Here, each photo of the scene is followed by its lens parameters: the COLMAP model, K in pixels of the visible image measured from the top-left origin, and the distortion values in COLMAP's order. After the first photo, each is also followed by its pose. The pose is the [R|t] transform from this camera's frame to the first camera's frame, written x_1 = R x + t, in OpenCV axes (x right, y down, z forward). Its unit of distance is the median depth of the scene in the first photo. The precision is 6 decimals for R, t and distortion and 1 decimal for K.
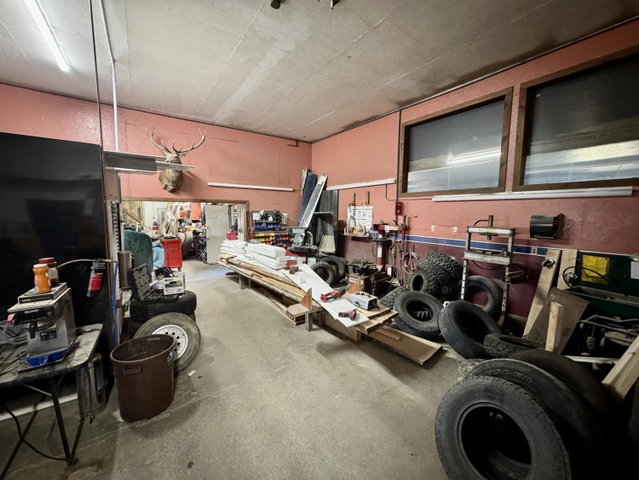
lens RADIAL K [[251.6, 0, 316.8], [0, 251.6, 238.9], [0, 0, 1]] dist [-0.000976, -0.000014]
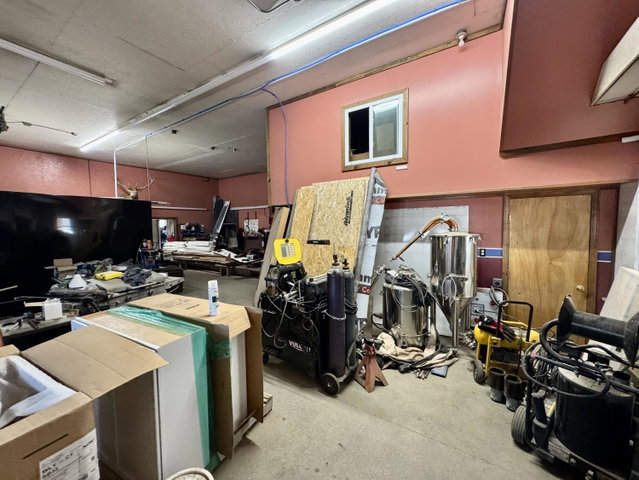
lens RADIAL K [[251.6, 0, 318.3], [0, 251.6, 240.8], [0, 0, 1]] dist [-0.000976, -0.000014]
pose [[0.920906, -0.046799, 0.386965, -0.080952], [0.062880, 0.997600, -0.028995, 0.092003], [-0.384680, 0.051034, 0.921638, -0.747741]]
